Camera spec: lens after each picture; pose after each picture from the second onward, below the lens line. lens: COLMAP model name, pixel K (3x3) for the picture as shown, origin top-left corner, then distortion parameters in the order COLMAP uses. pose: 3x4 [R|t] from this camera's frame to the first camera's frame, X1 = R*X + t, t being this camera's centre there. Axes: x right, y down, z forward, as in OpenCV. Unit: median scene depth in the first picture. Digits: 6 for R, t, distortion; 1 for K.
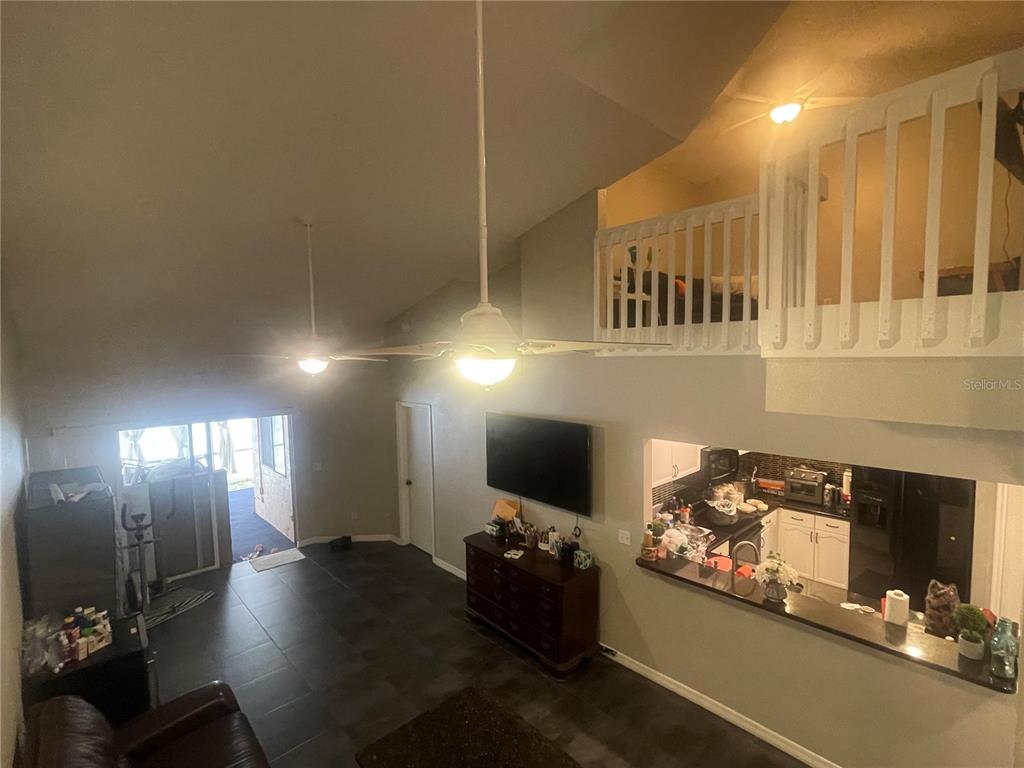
lens RADIAL K [[476.4, 0, 512.0], [0, 476.4, 384.0], [0, 0, 1]] dist [-0.000260, 0.000277]
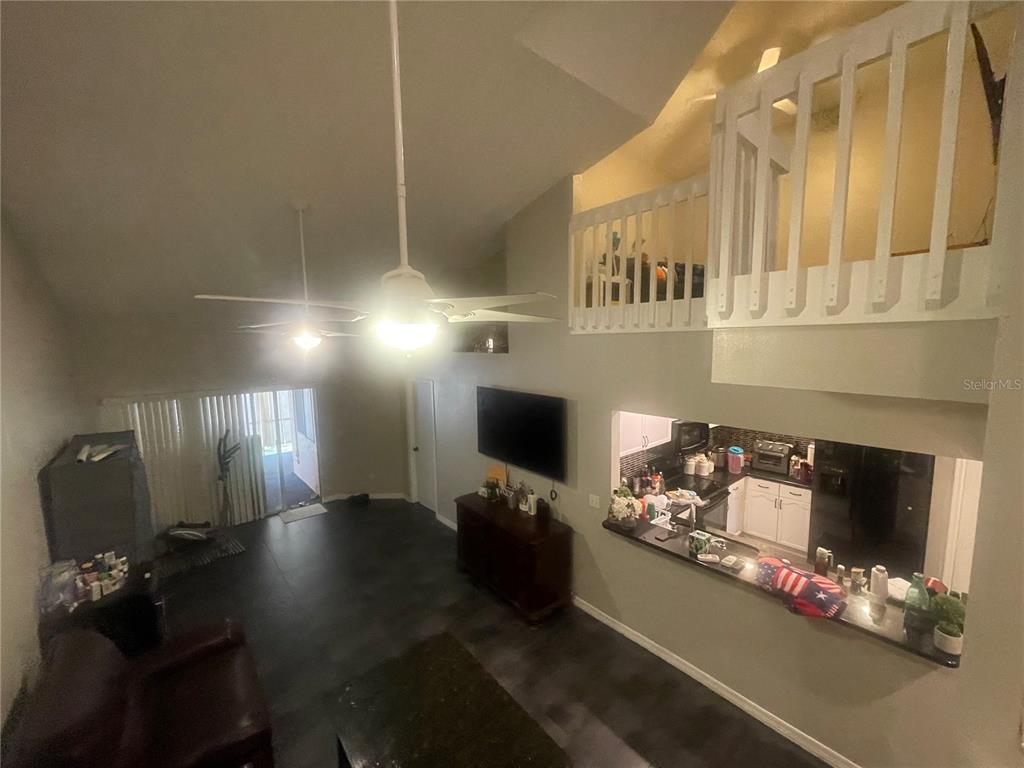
lens RADIAL K [[407.5, 0, 512.0], [0, 407.5, 384.0], [0, 0, 1]] dist [0.003071, -0.000595]
pose [[0.998988, 0.007055, -0.044415, 0.076968], [-0.005080, 0.999000, 0.044413, 0.012218], [0.044684, -0.044142, 0.998025, 0.065350]]
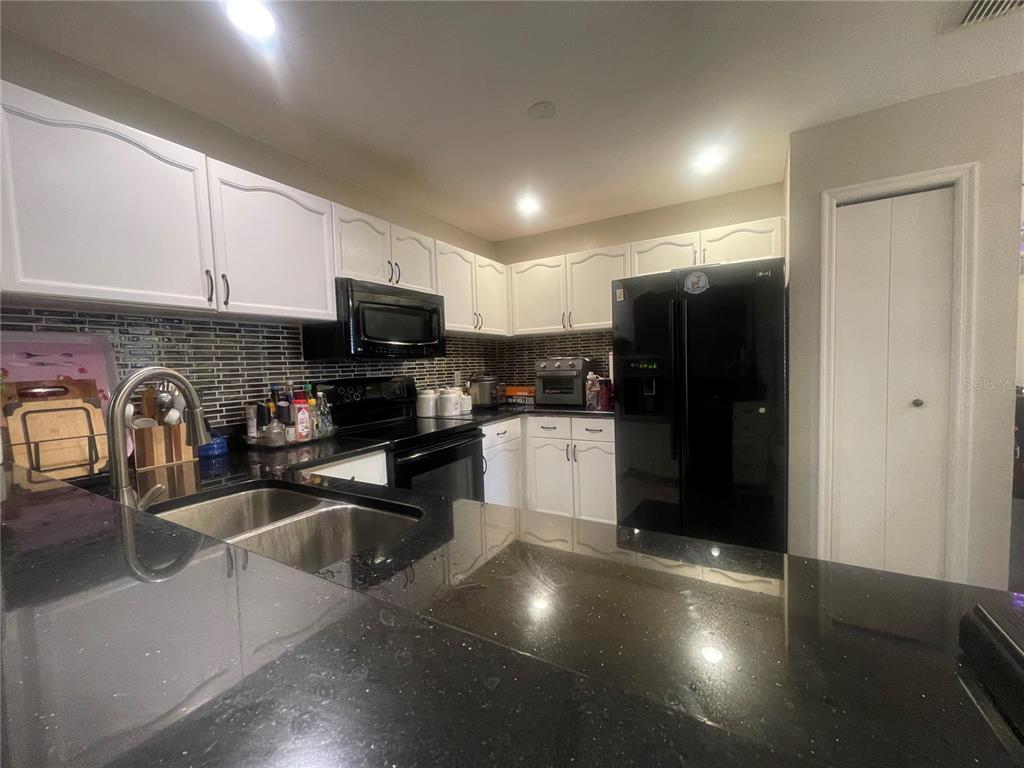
lens RADIAL K [[407.5, 0, 512.0], [0, 407.5, 384.0], [0, 0, 1]] dist [0.003071, -0.000595]
pose [[0.959209, -0.028469, 0.281262, 0.473623], [0.034160, 0.999298, -0.015350, 0.274120], [-0.280627, 0.024332, 0.959508, 0.579281]]
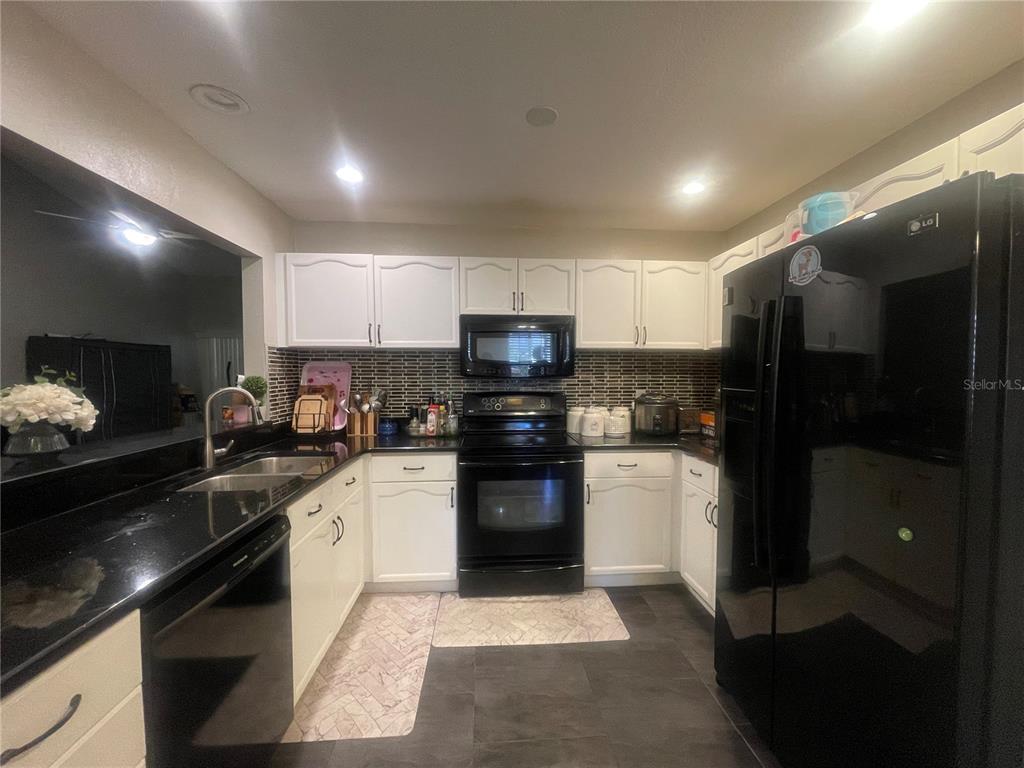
lens RADIAL K [[407.5, 0, 512.0], [0, 407.5, 384.0], [0, 0, 1]] dist [0.003071, -0.000595]
pose [[0.778480, 0.037212, -0.626565, 0.841733], [-0.053688, 0.998530, -0.007403, 0.243408], [0.625369, 0.039402, 0.779334, 0.656384]]
